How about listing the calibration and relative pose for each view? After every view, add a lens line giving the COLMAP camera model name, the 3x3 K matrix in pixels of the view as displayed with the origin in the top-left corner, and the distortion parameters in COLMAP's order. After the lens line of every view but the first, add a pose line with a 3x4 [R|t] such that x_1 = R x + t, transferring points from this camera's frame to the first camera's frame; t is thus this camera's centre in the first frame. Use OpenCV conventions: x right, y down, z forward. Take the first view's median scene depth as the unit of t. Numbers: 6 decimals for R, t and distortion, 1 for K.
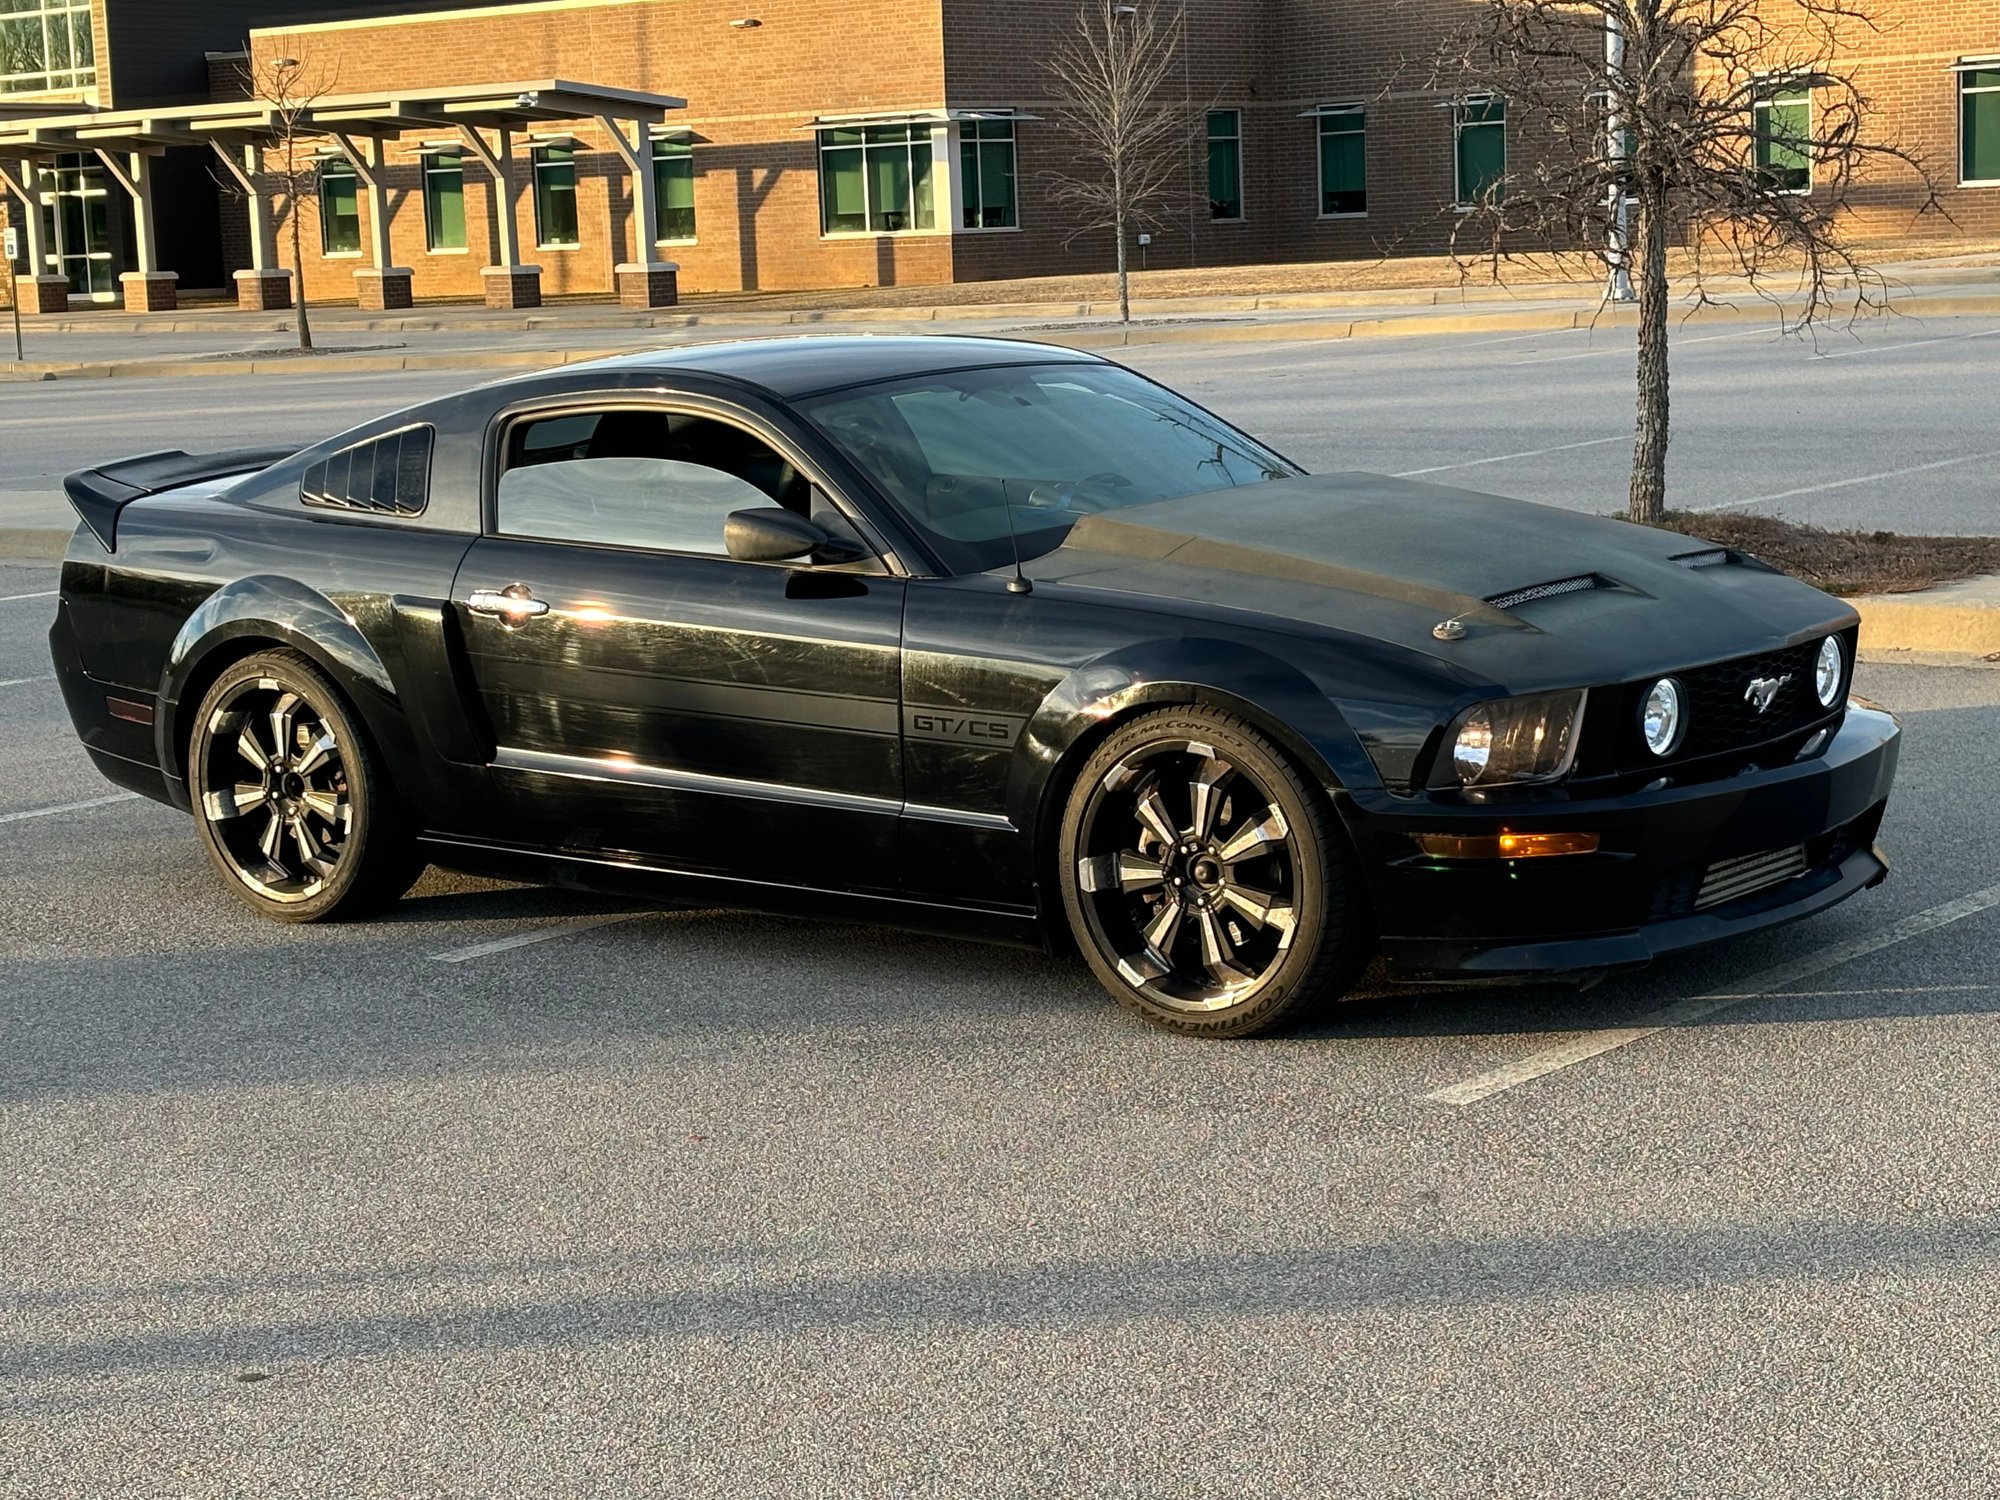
lens RADIAL K [[3805.1, 0, 1018.8], [0, 3805.1, 664.2], [0, 0, 1]] dist [0.145843, 0.000000]
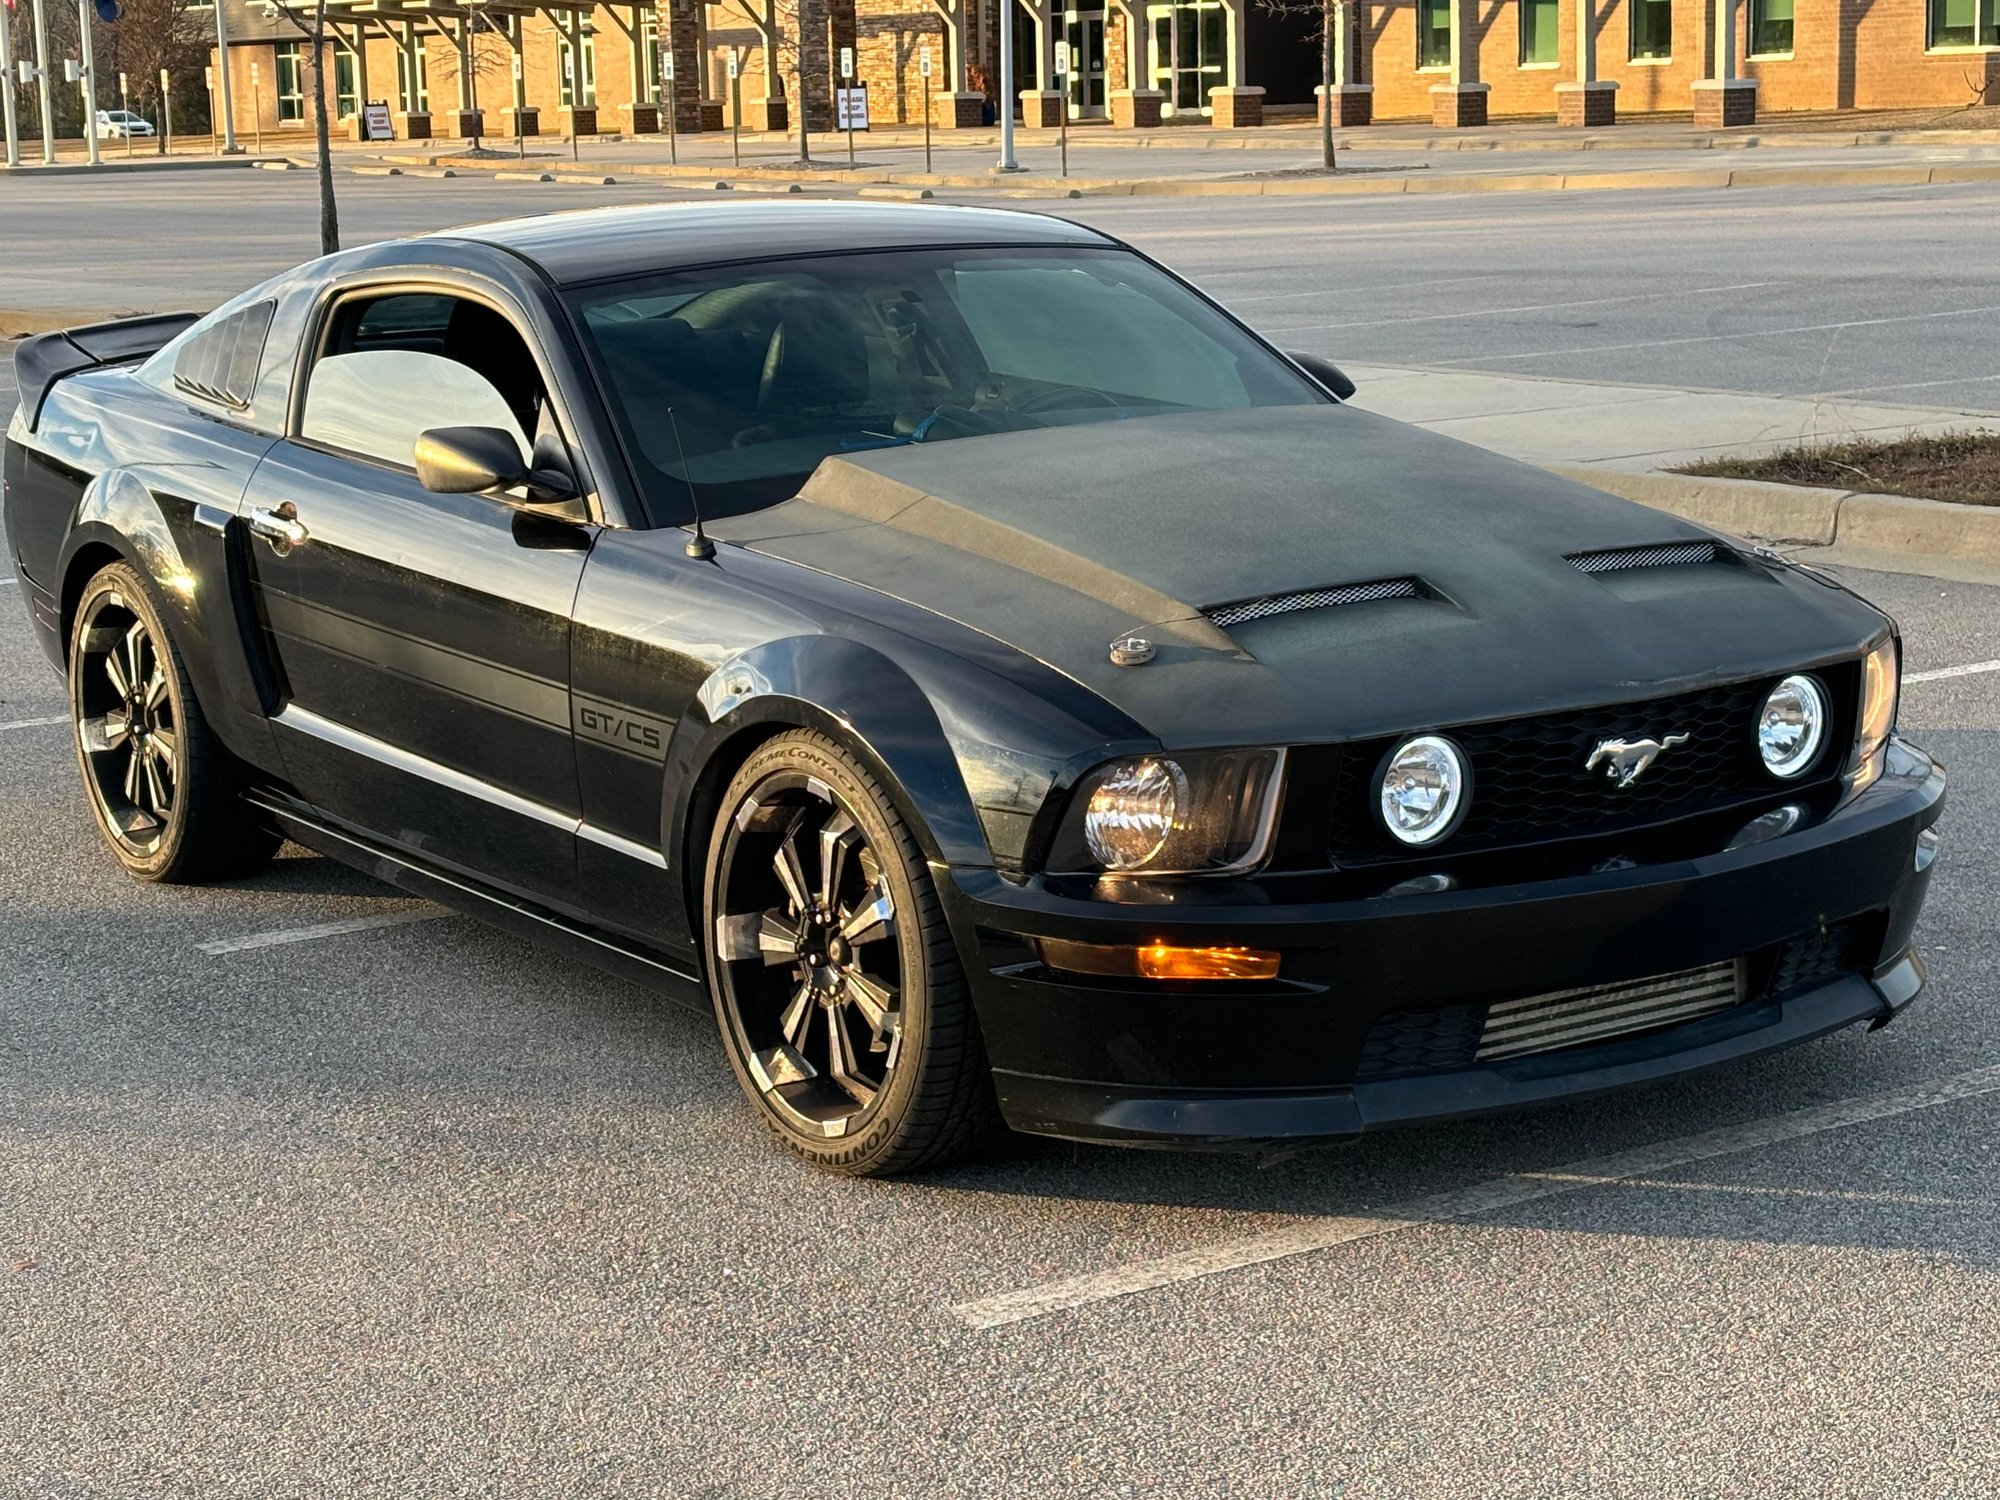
lens RADIAL K [[3805.1, 0, 996.2], [0, 3805.1, 746.2], [0, 0, 1]] dist [0.145843, 0.000000]
pose [[0.950148, 0.067367, -0.304435, 0.303583], [-0.046325, 0.996044, 0.075828, -0.043582], [0.308339, -0.057945, 0.949510, 0.304419]]
